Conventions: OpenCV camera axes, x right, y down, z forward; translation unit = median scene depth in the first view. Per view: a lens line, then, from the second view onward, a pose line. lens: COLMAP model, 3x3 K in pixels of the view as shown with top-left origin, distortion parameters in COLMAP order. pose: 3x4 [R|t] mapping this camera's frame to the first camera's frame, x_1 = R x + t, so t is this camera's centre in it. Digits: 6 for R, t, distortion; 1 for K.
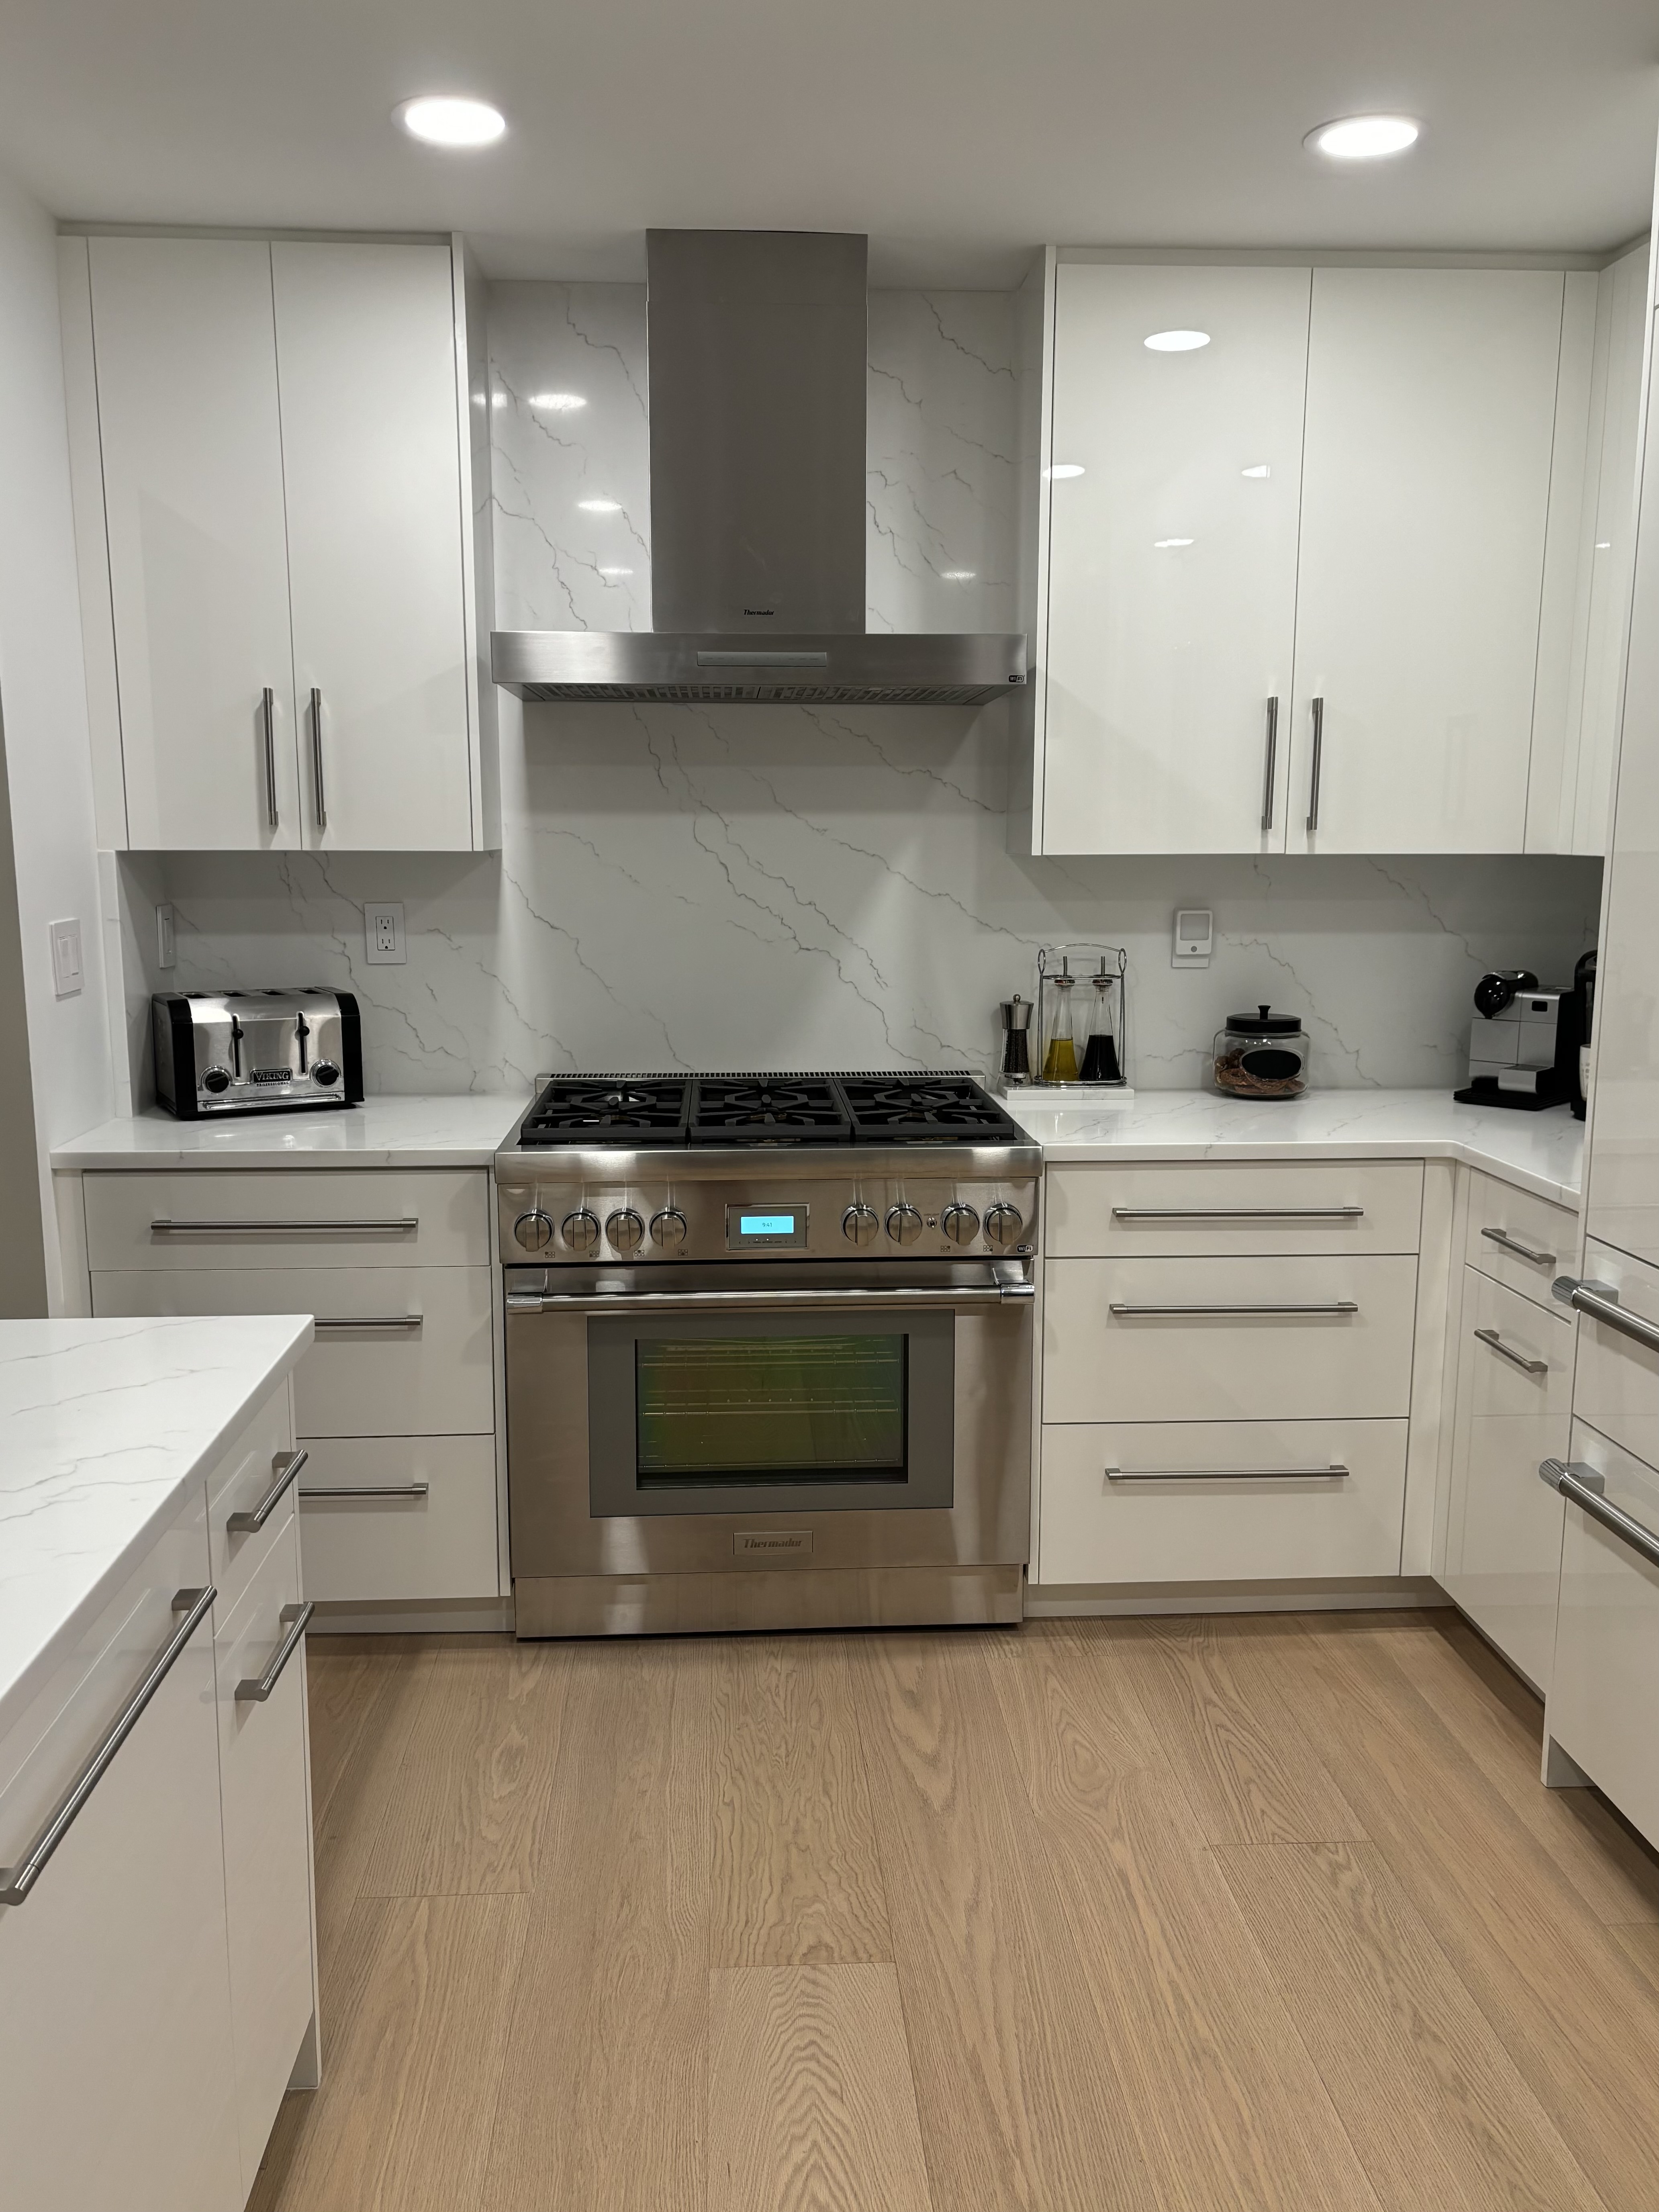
lens RADIAL K [[1730.8, 0, 829.5], [0, 1730.8, 1106.0], [0, 0, 1]] dist [0.008113, -0.026603]
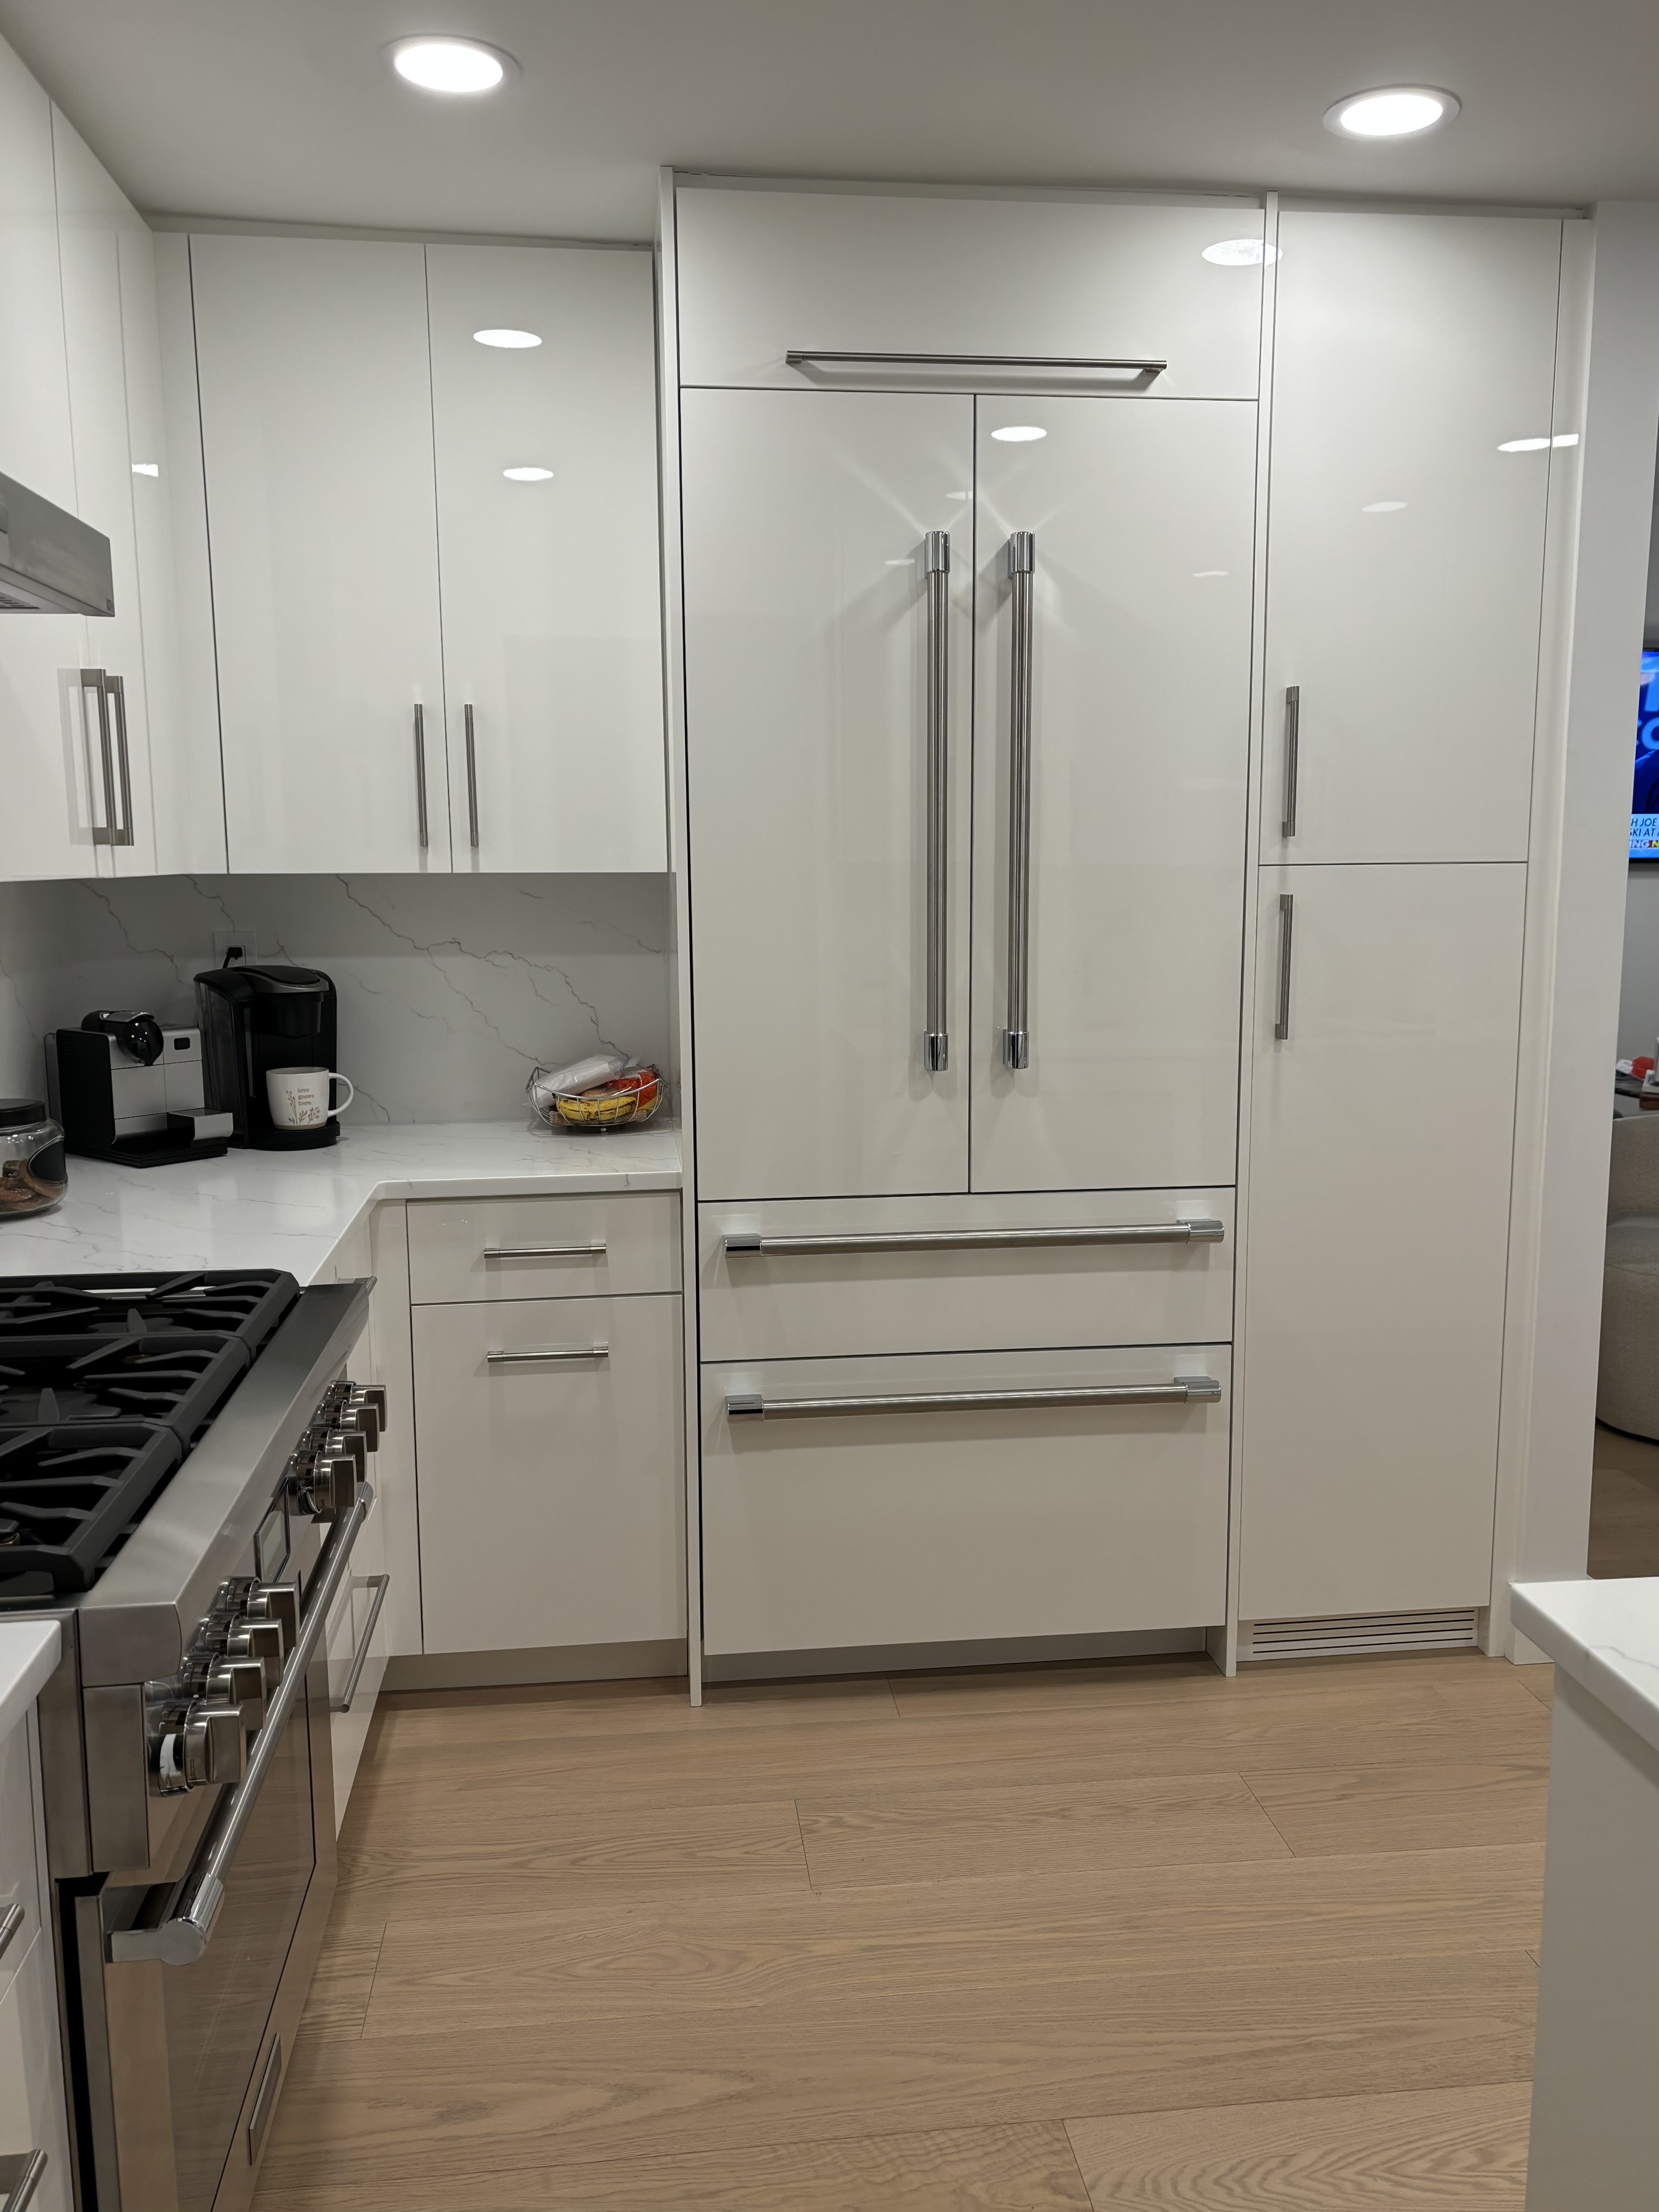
lens RADIAL K [[1731.0, 0, 829.5], [0, 1731.0, 1106.0], [0, 0, 1]] dist [0.008113, -0.026603]
pose [[-0.054787, -0.146048, 0.987759, -0.653988], [0.164073, 0.974482, 0.153185, -0.142616], [-0.984926, 0.170457, -0.029427, 0.917082]]
